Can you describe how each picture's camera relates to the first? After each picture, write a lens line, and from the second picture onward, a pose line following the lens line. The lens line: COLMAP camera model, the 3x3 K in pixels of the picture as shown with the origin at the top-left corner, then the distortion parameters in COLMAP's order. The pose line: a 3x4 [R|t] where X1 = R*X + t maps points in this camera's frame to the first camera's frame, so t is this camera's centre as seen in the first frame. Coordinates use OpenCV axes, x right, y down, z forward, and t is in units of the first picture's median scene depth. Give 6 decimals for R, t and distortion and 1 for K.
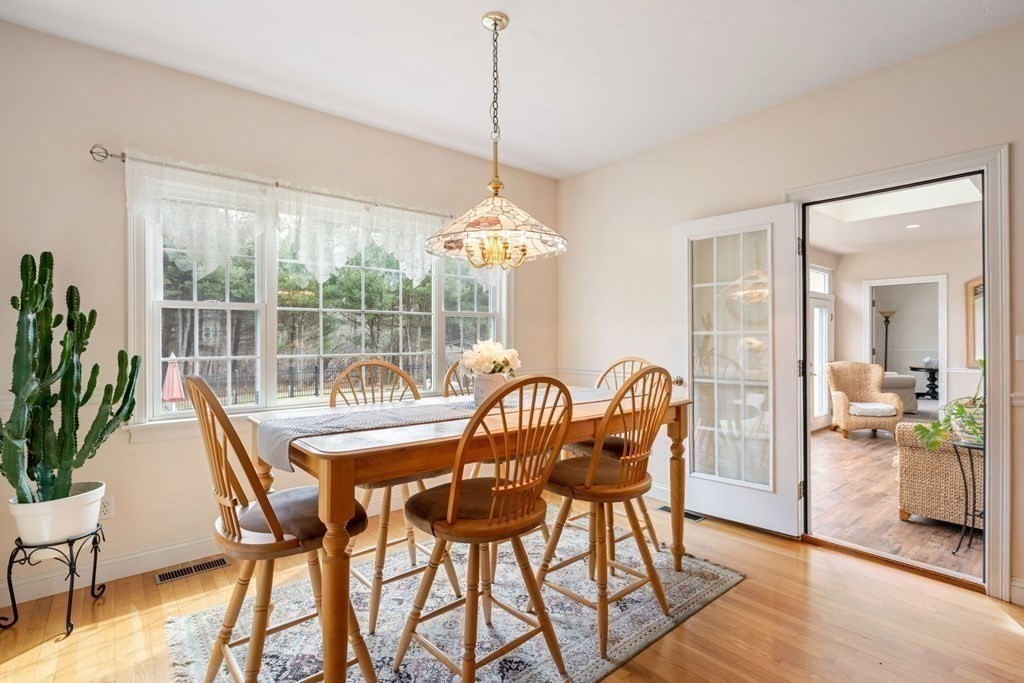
lens RADIAL K [[457.9, 0, 507.0], [0, 457.9, 337.1], [0, 0, 1]] dist [-0.000308, 0.000848]
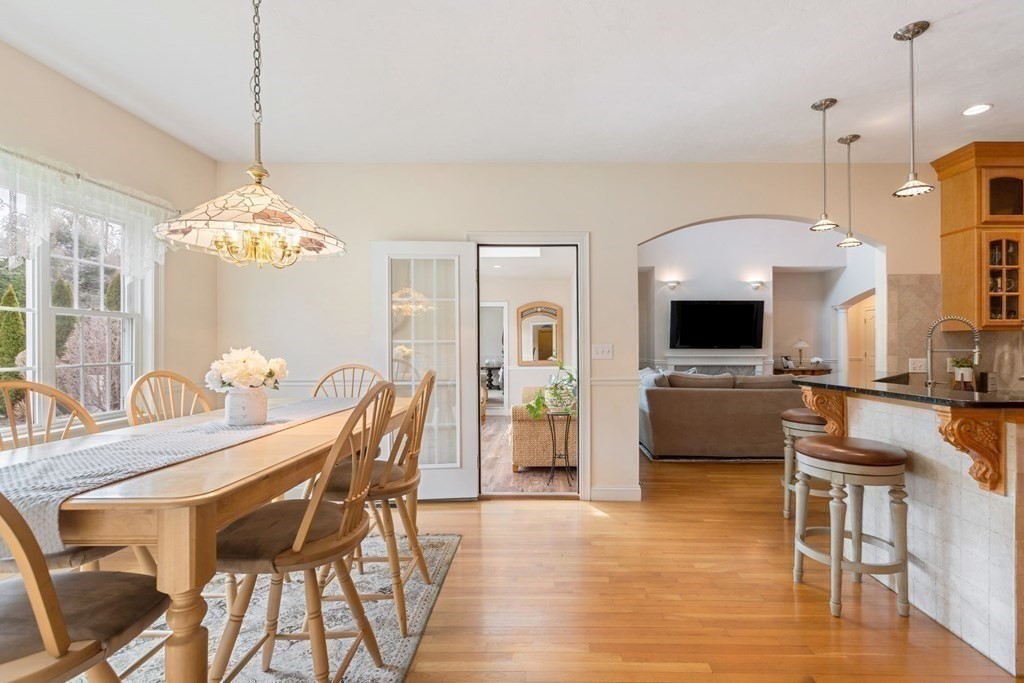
lens RADIAL K [[457.9, 0, 501.8], [0, 457.9, 343.8], [0, 0, 1]] dist [-0.000308, 0.000848]
pose [[0.685652, 0.002693, 0.727924, -0.311795], [-0.001238, 0.999996, -0.002533, -0.000887], [-0.727928, 0.000836, 0.685653, 0.054081]]
